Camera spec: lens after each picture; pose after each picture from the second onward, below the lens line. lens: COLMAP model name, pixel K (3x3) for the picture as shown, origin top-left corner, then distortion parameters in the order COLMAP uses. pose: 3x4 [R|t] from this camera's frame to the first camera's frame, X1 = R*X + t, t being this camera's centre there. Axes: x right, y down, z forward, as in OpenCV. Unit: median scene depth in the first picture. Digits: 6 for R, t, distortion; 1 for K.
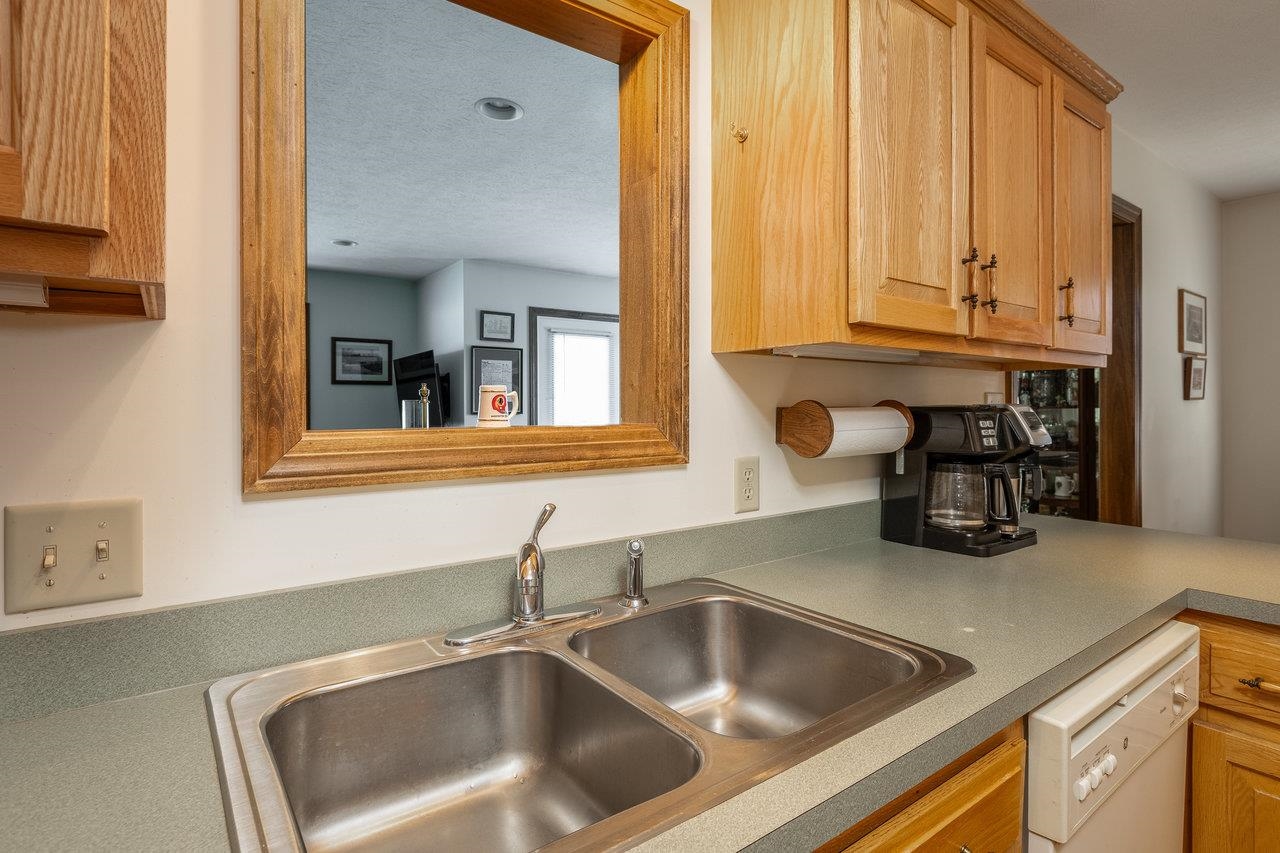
lens RADIAL K [[658.5, 0, 650.5], [0, 658.5, 401.9], [0, 0, 1]] dist [0.000661, -0.000719]
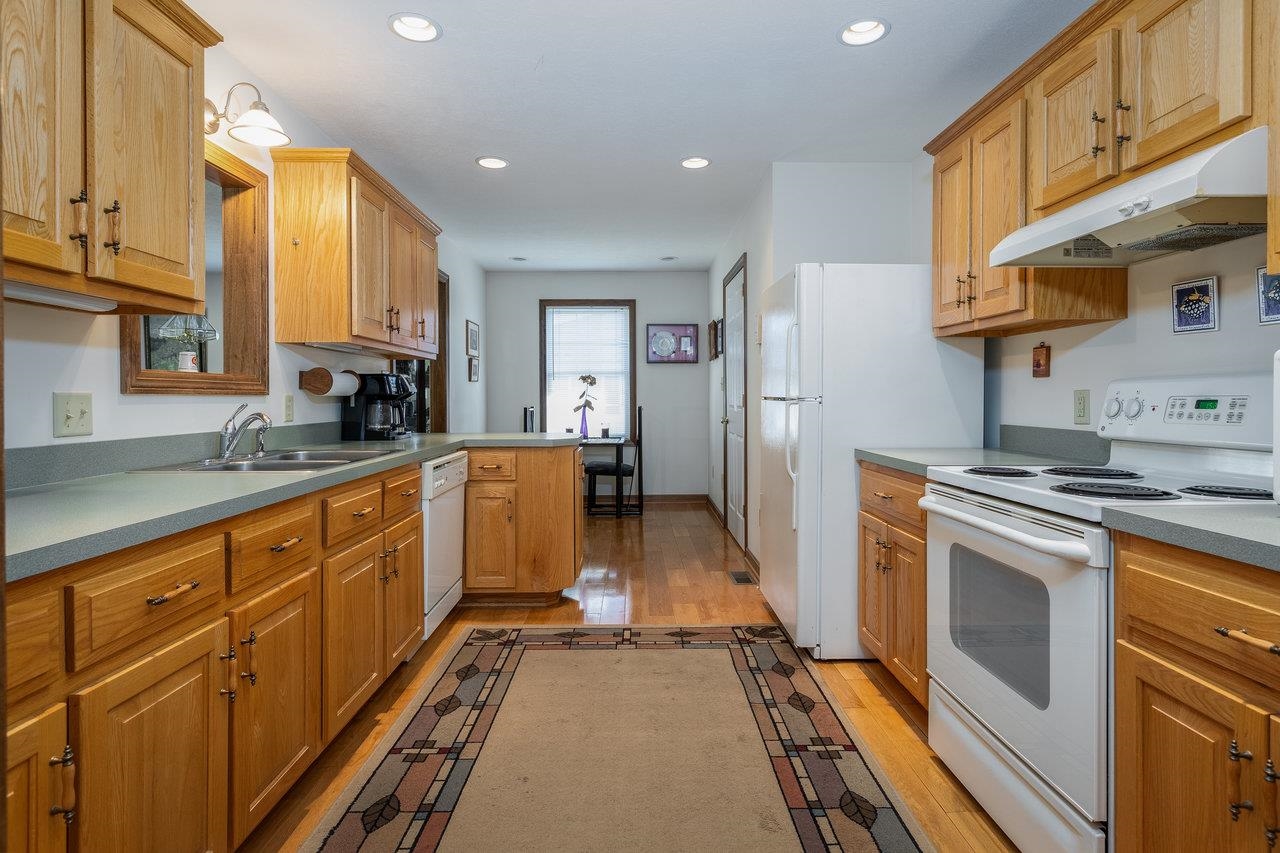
lens RADIAL K [[658.5, 0, 652.3], [0, 658.5, 399.9], [0, 0, 1]] dist [0.000661, -0.000719]
pose [[0.587197, -0.000662, 0.809444, -0.829228], [-0.006335, 0.999965, 0.005413, 0.081854], [-0.809420, -0.008307, 0.587172, -1.091269]]
